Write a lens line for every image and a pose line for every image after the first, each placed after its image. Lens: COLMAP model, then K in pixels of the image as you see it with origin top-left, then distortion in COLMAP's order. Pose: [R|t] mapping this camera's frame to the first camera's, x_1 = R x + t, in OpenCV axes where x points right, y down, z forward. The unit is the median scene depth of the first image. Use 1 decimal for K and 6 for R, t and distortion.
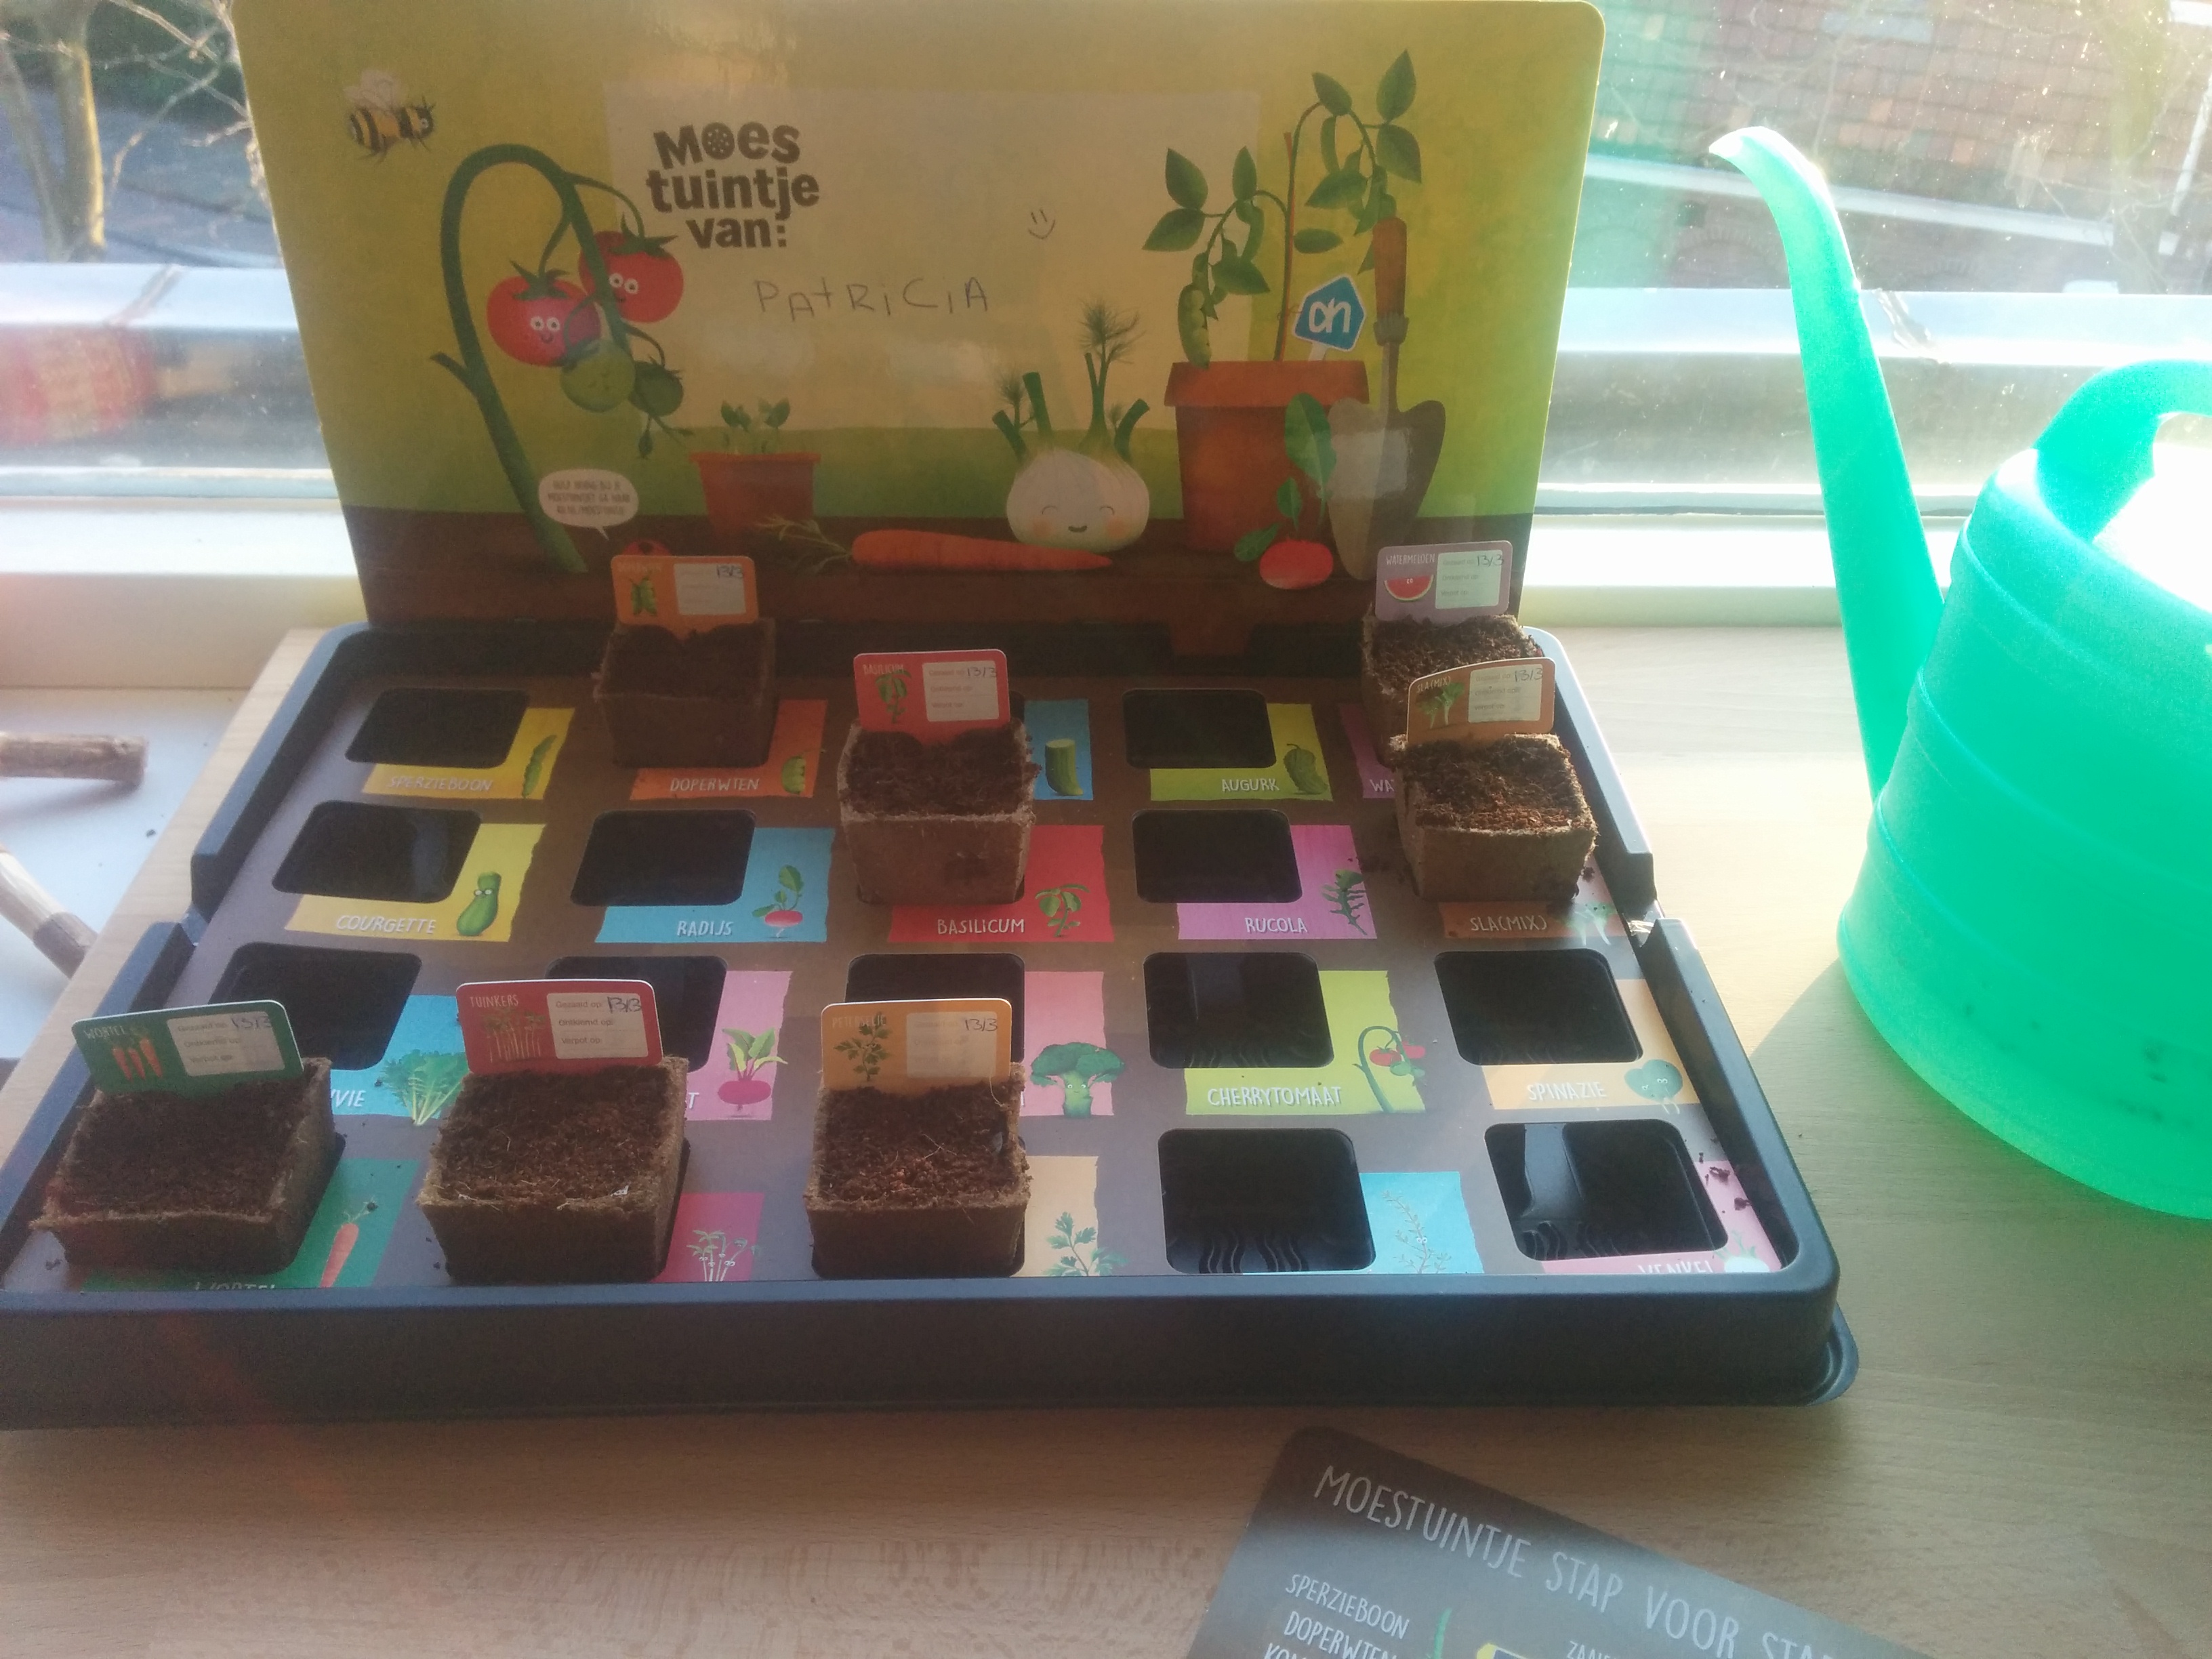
lens RADIAL K [[2154.9, 0, 1106.0], [0, 2154.9, 829.5], [0, 0, 1]] dist [0.158345, -0.190969]
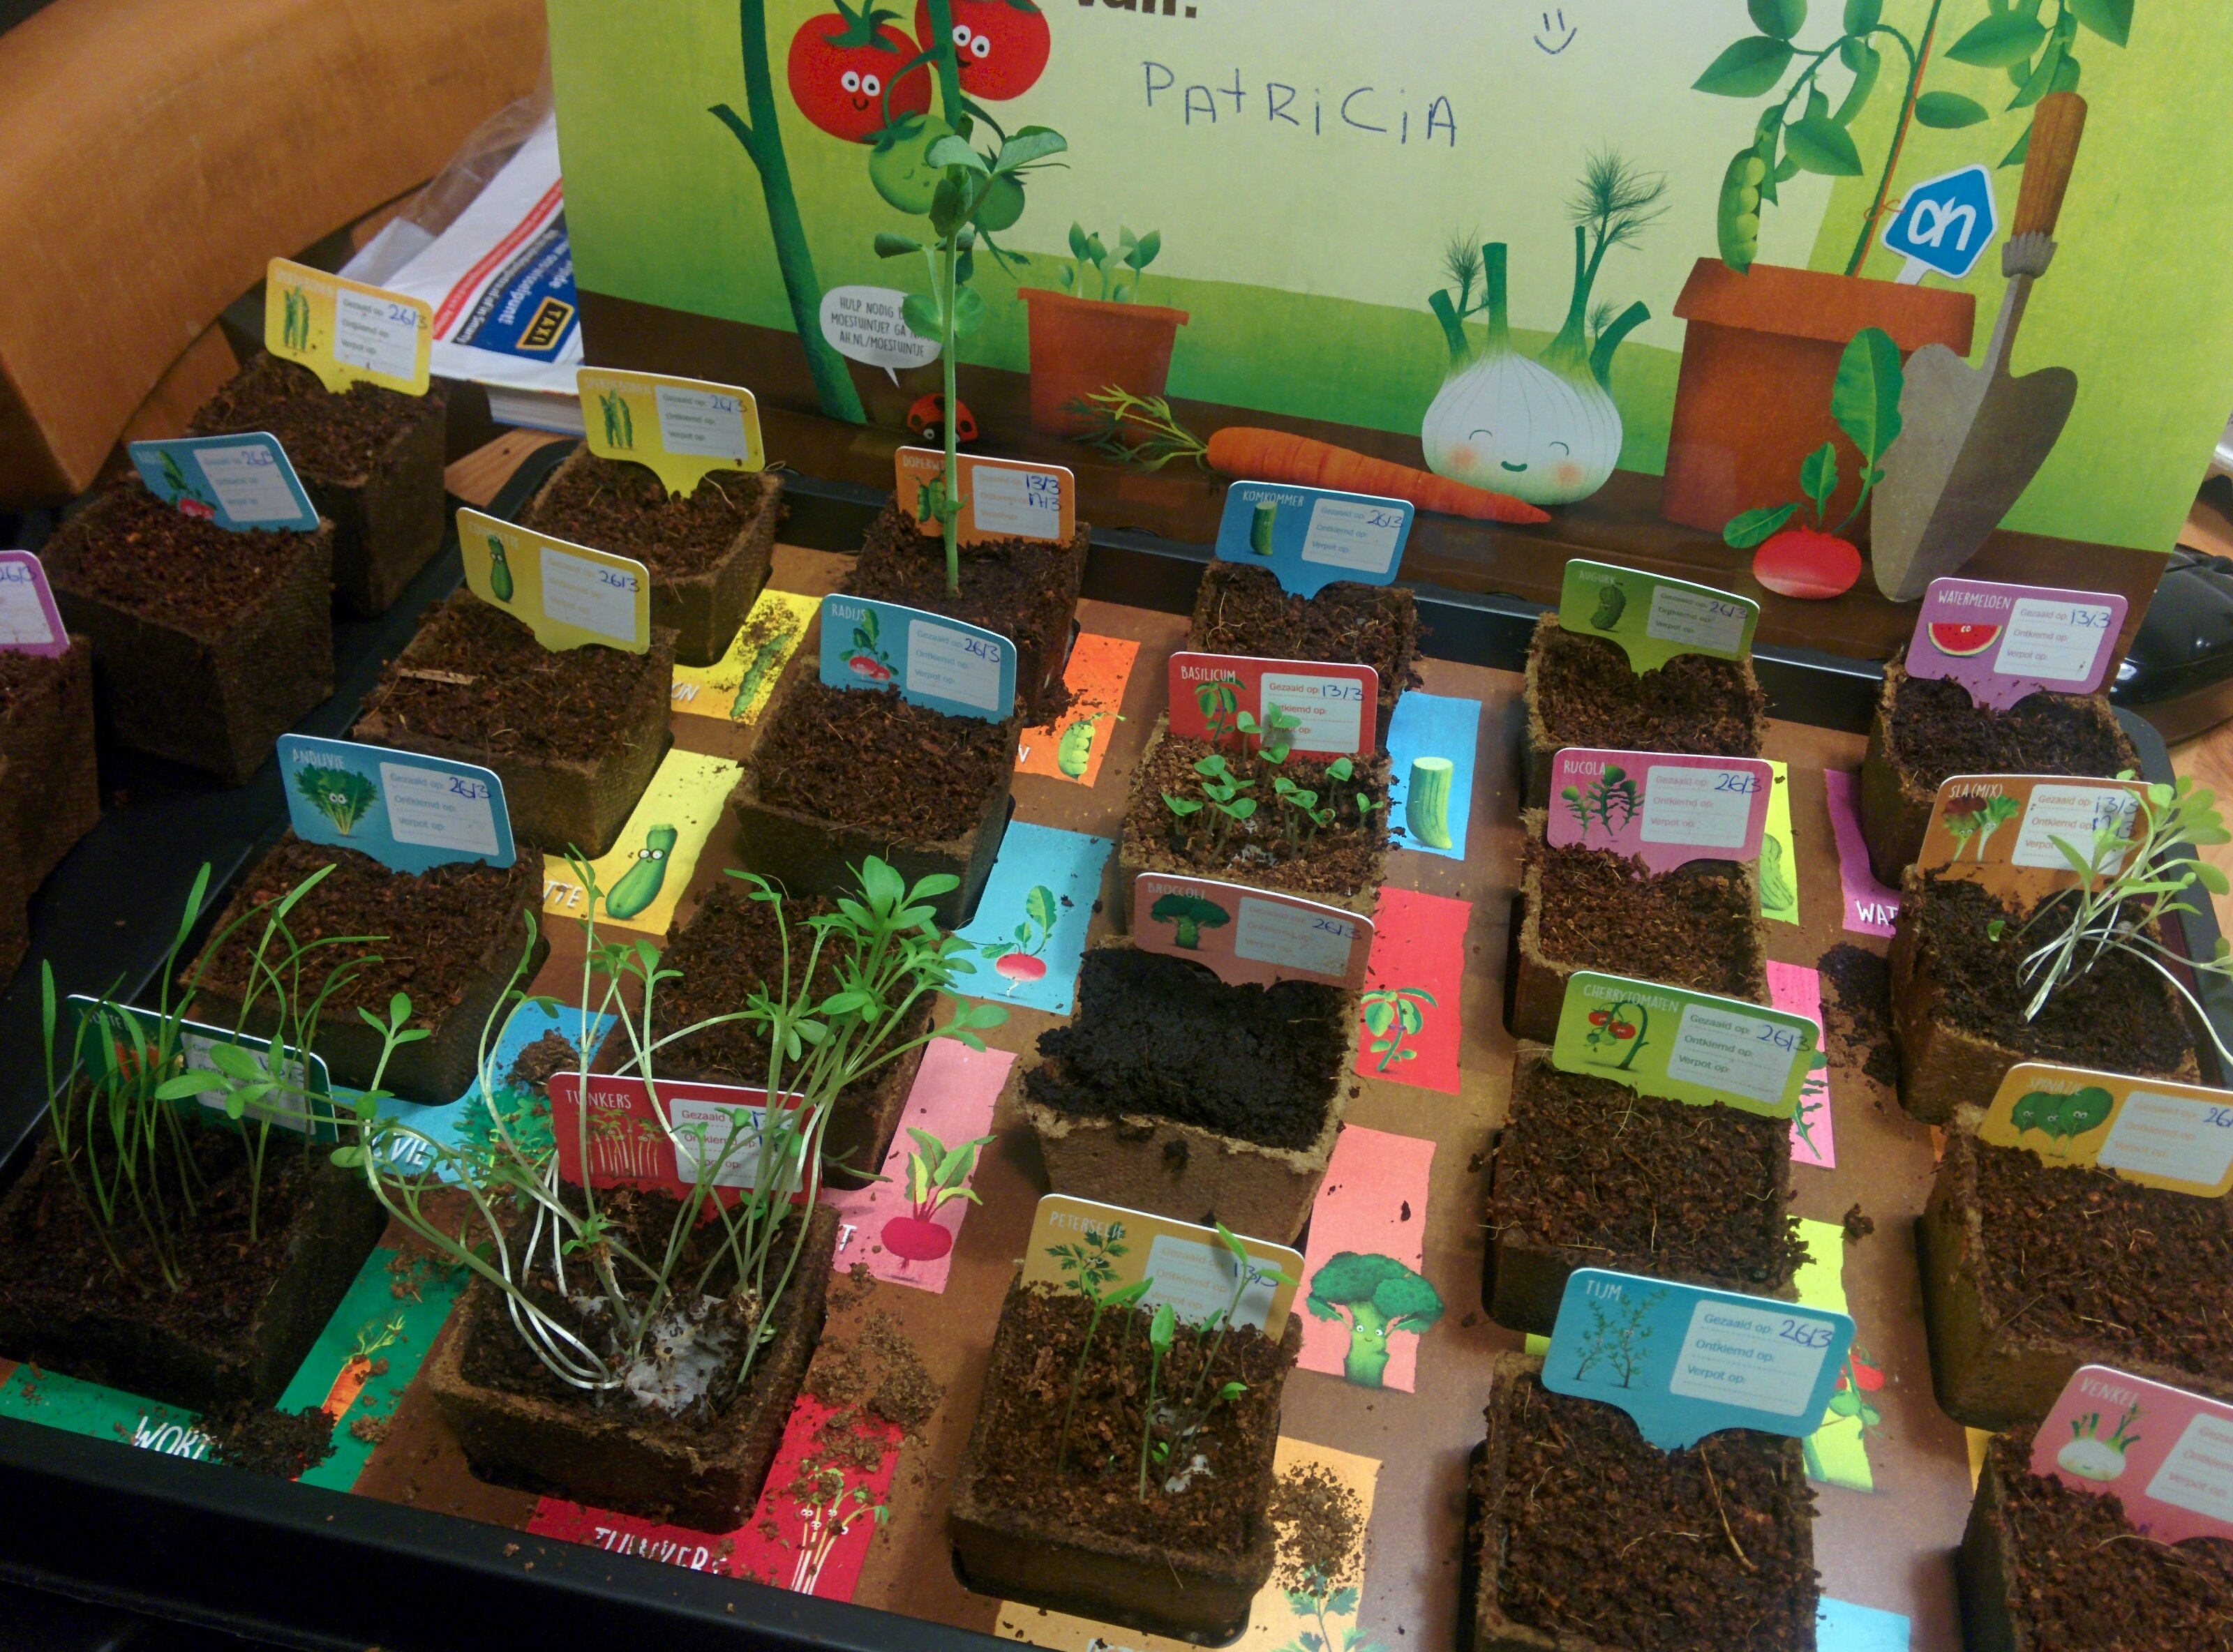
lens RADIAL K [[1998.6, 0, 1116.5], [0, 1998.6, 826.0], [0, 0, 1]] dist [0.097851, -0.117669]
pose [[0.972927, 0.193258, -0.126745, -0.034668], [-0.172105, 0.971872, 0.160764, -0.108423], [0.154249, -0.134598, 0.978821, 0.298815]]
